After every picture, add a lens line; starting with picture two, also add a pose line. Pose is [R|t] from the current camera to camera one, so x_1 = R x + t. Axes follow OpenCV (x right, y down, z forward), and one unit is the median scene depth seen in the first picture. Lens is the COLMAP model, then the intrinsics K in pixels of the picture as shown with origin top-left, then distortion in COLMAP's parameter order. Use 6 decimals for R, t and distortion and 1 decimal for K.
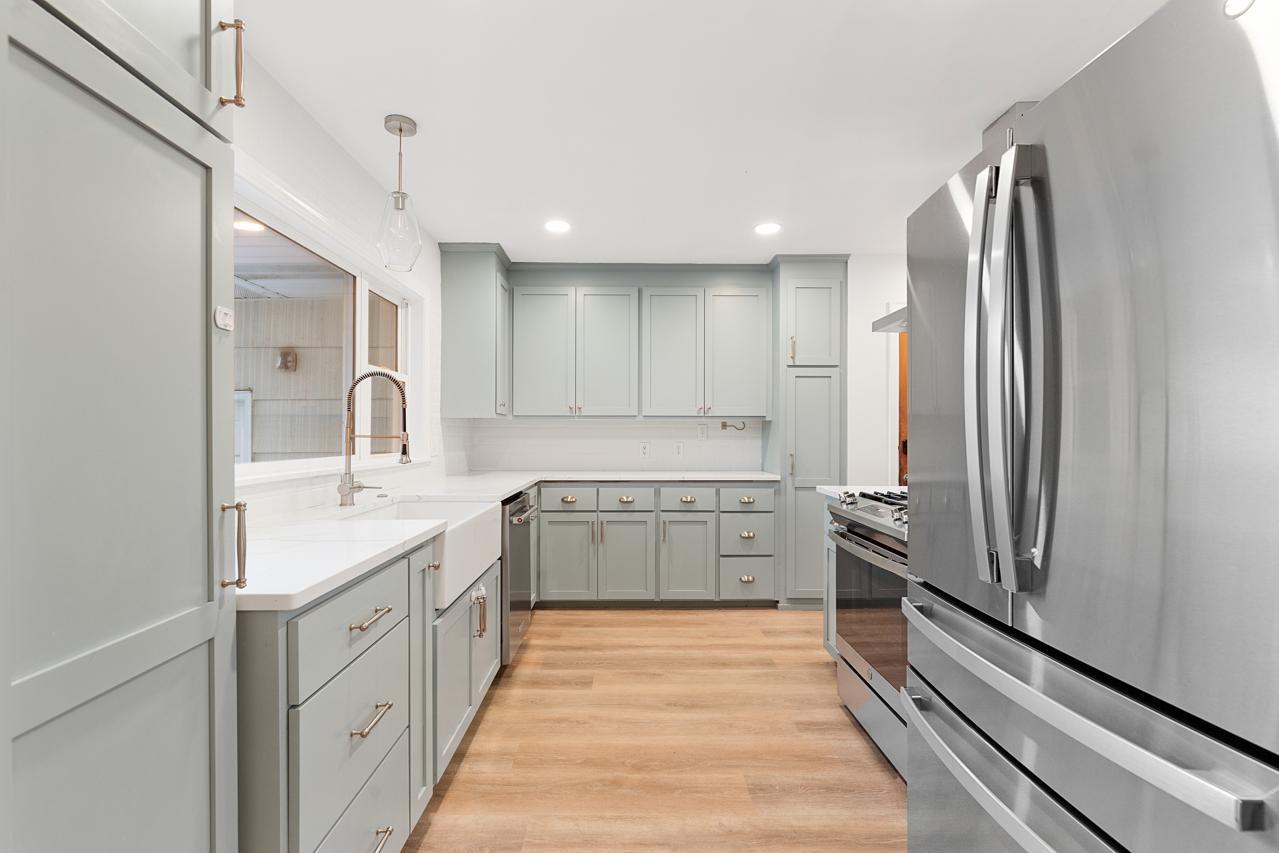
lens RADIAL K [[599.2, 0, 639.0], [0, 599.2, 432.0], [0, 0, 1]] dist [-0.014117, 0.000400]
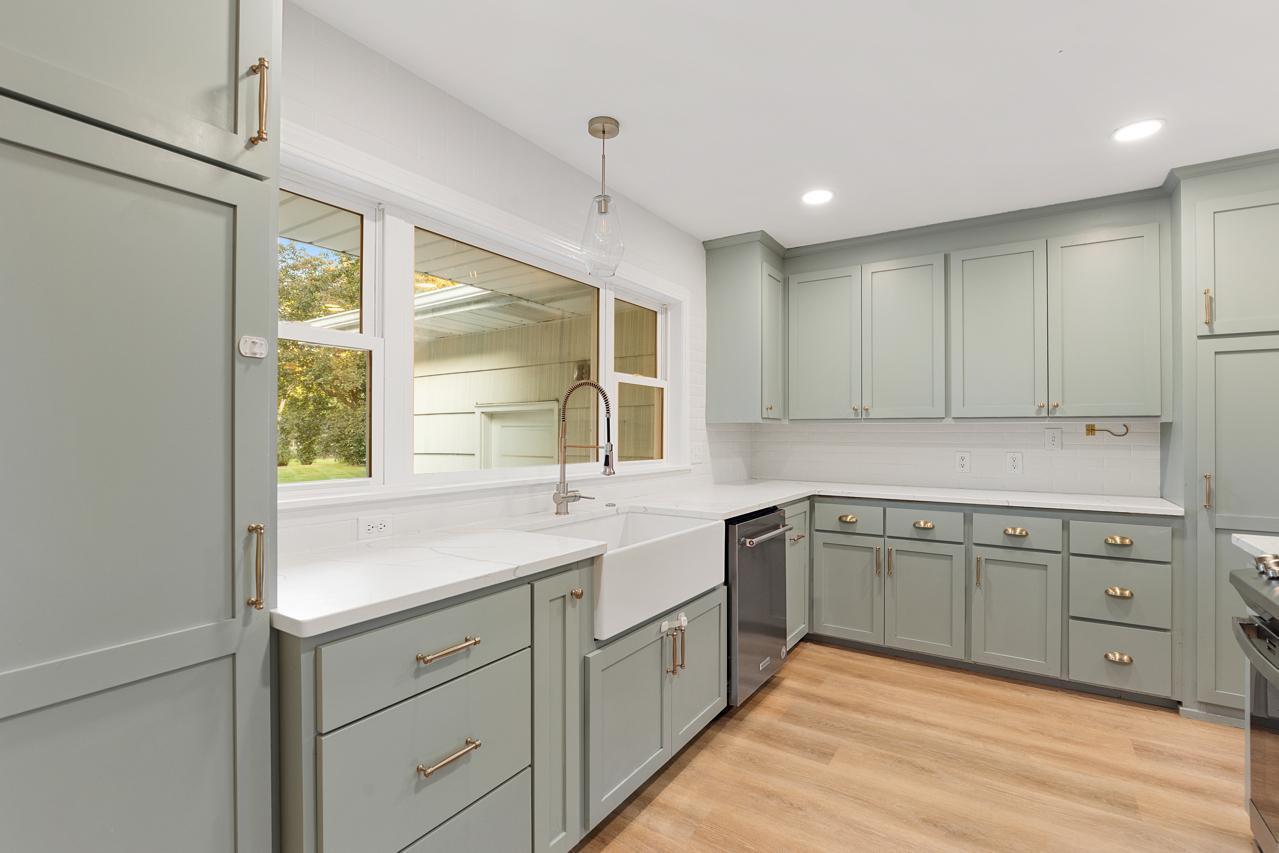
lens RADIAL K [[599.2, 0, 637.7], [0, 599.2, 426.3], [0, 0, 1]] dist [-0.014117, 0.000400]
pose [[0.819418, -0.004740, -0.573177, 0.138410], [0.001212, 0.999978, -0.006537, -0.013799], [0.573195, 0.004662, 0.819406, 0.161862]]
